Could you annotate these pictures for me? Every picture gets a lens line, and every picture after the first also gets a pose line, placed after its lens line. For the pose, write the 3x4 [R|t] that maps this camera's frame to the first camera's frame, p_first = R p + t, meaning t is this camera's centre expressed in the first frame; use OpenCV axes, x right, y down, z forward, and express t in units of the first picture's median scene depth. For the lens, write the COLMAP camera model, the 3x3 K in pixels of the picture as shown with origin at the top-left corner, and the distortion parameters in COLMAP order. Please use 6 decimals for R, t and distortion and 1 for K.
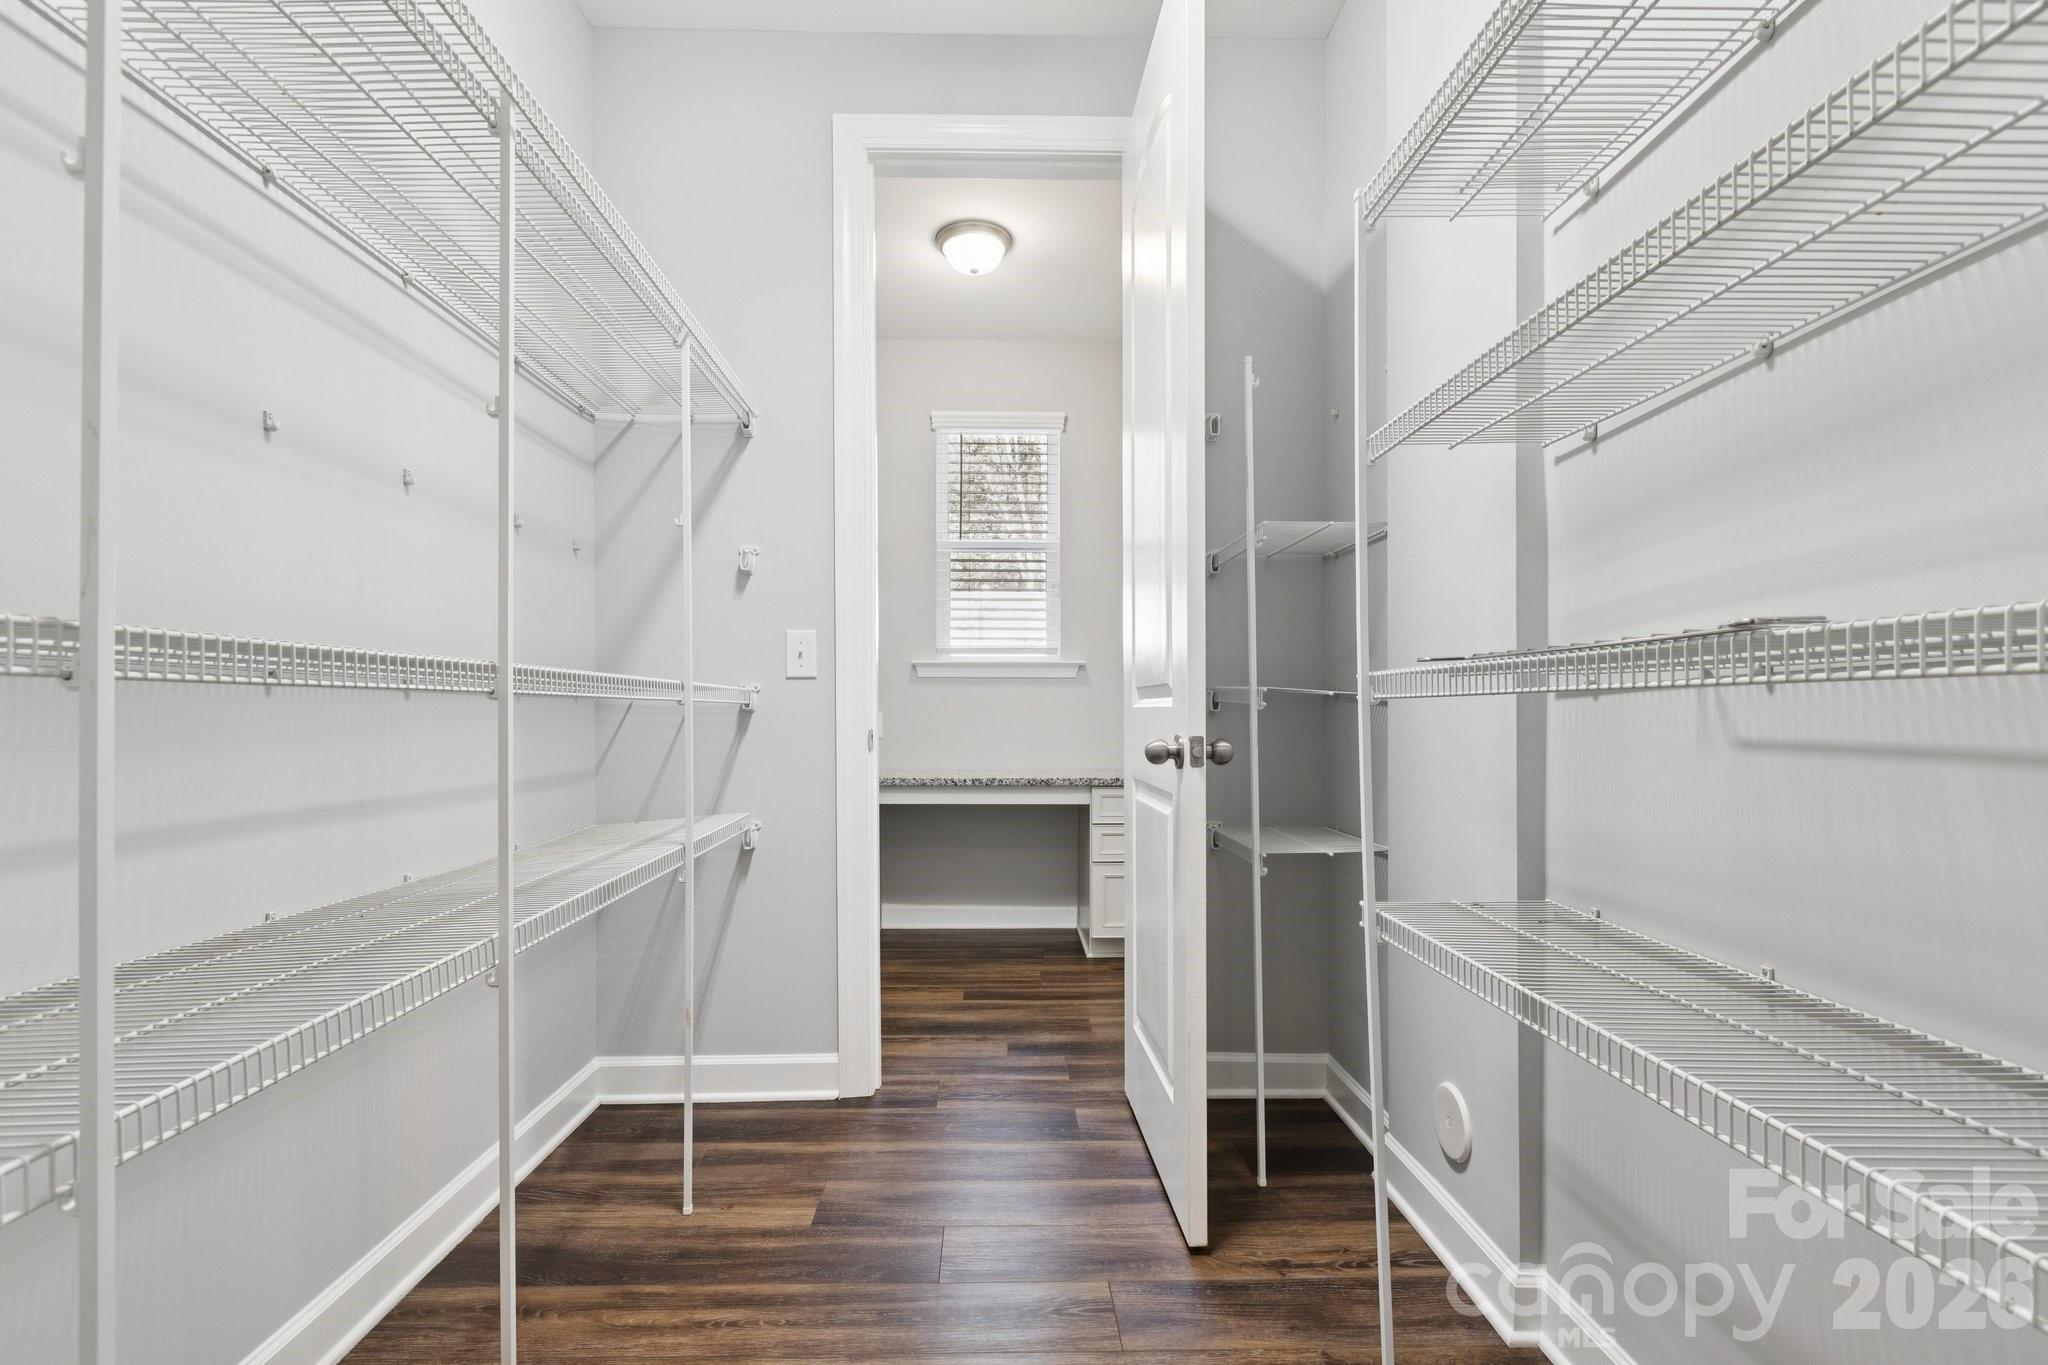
lens RADIAL K [[930.6, 0, 1014.3], [0, 930.6, 695.4], [0, 0, 1]] dist [-0.001440, -0.000066]
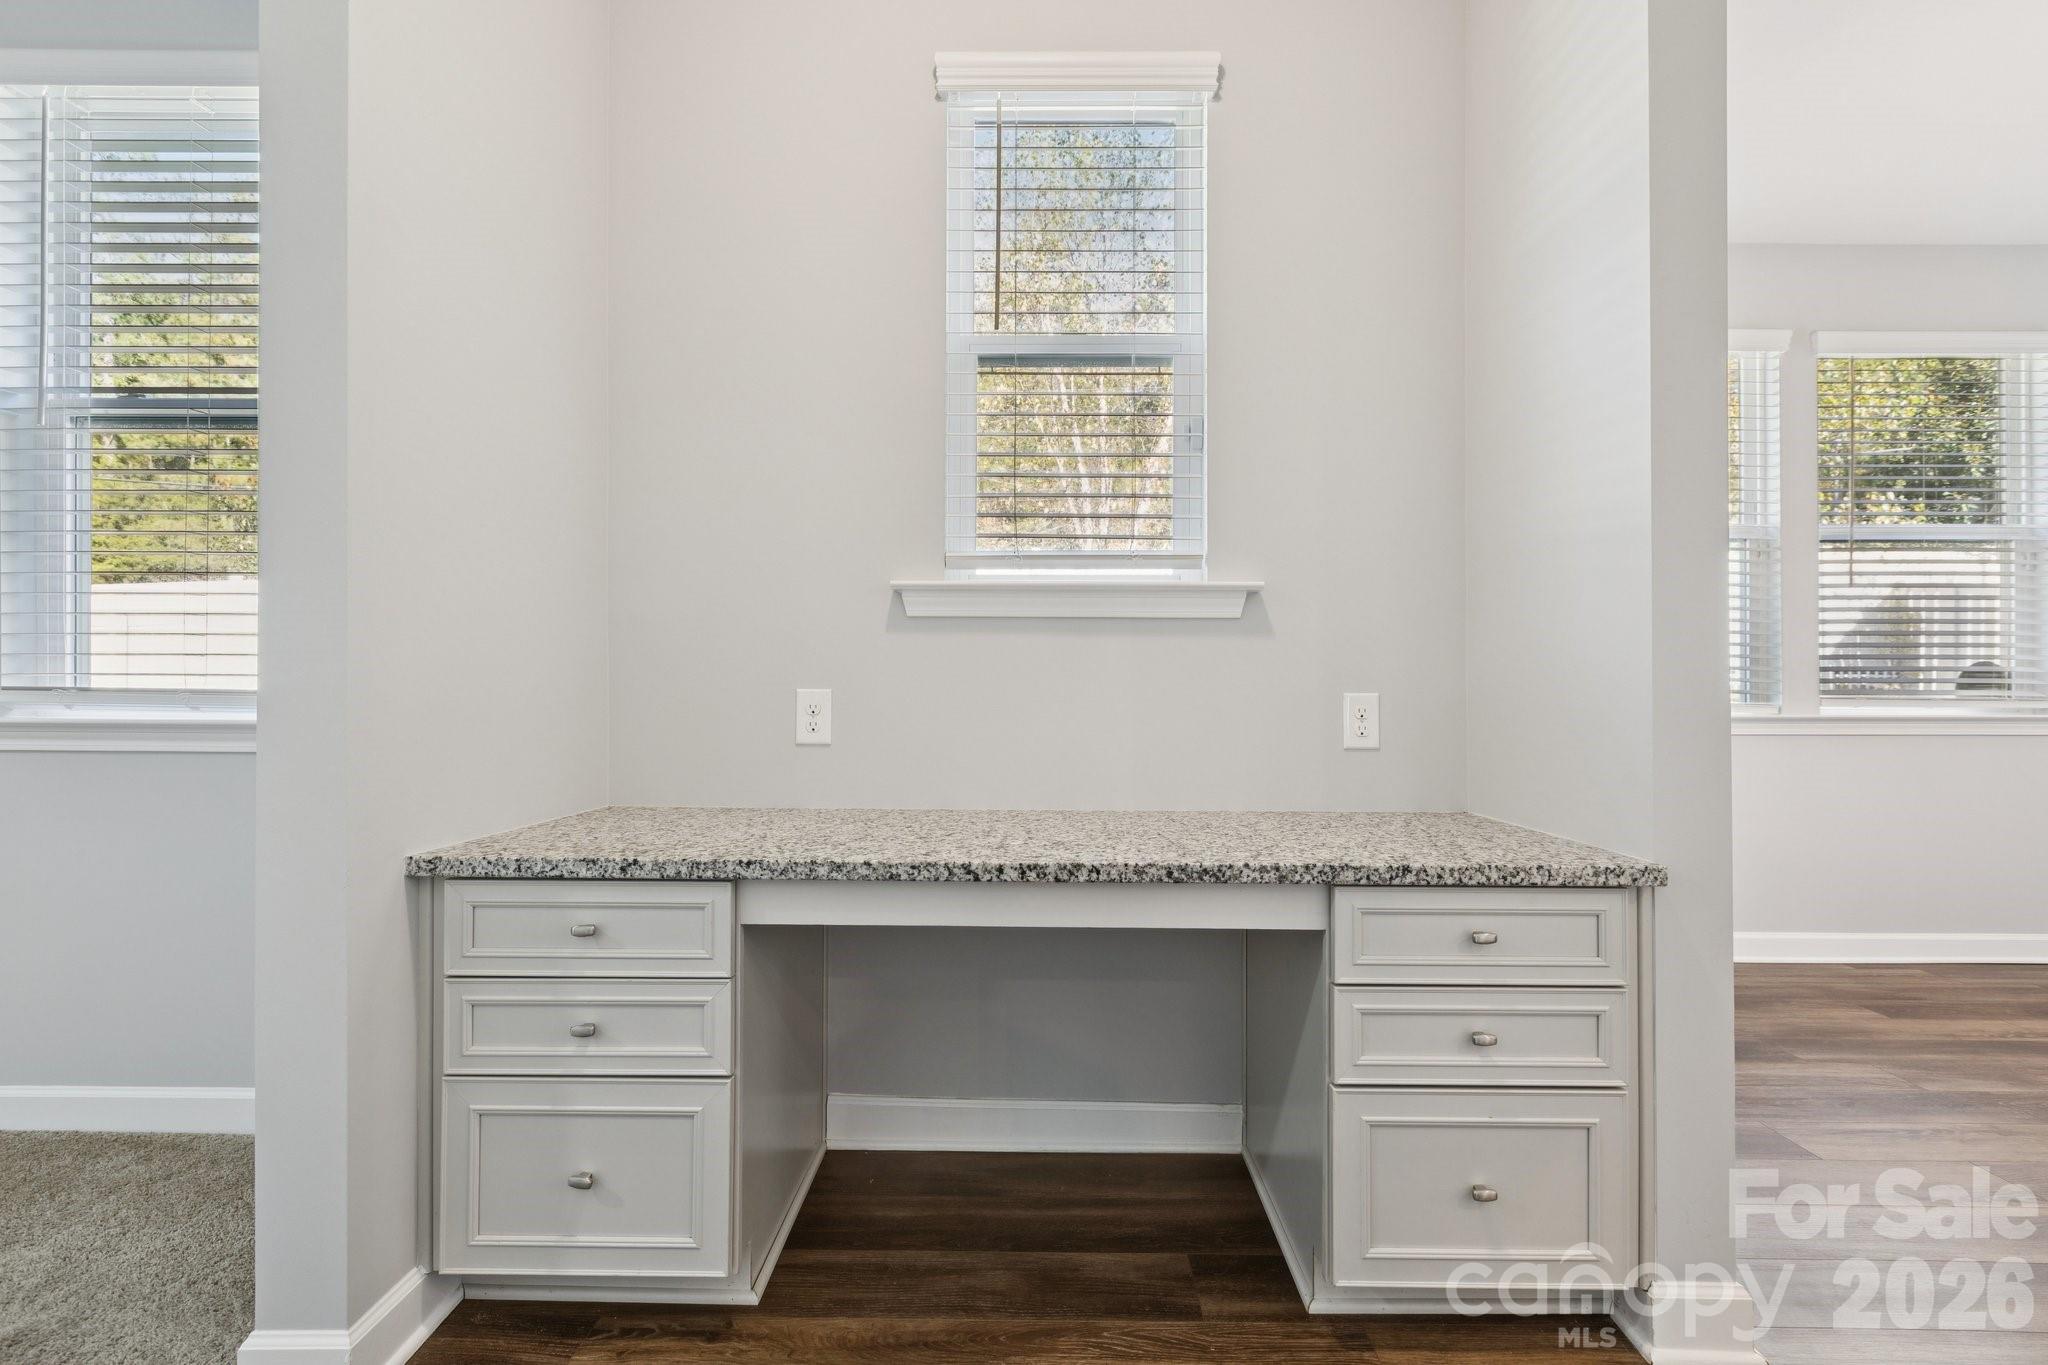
lens RADIAL K [[930.6, 0, 1014.3], [0, 930.6, 695.4], [0, 0, 1]] dist [-0.001440, -0.000066]
pose [[0.998864, 0.005697, -0.047318, -0.026087], [-0.004969, 0.999868, 0.015490, 0.013631], [0.047400, -0.015237, 0.998760, 0.536676]]
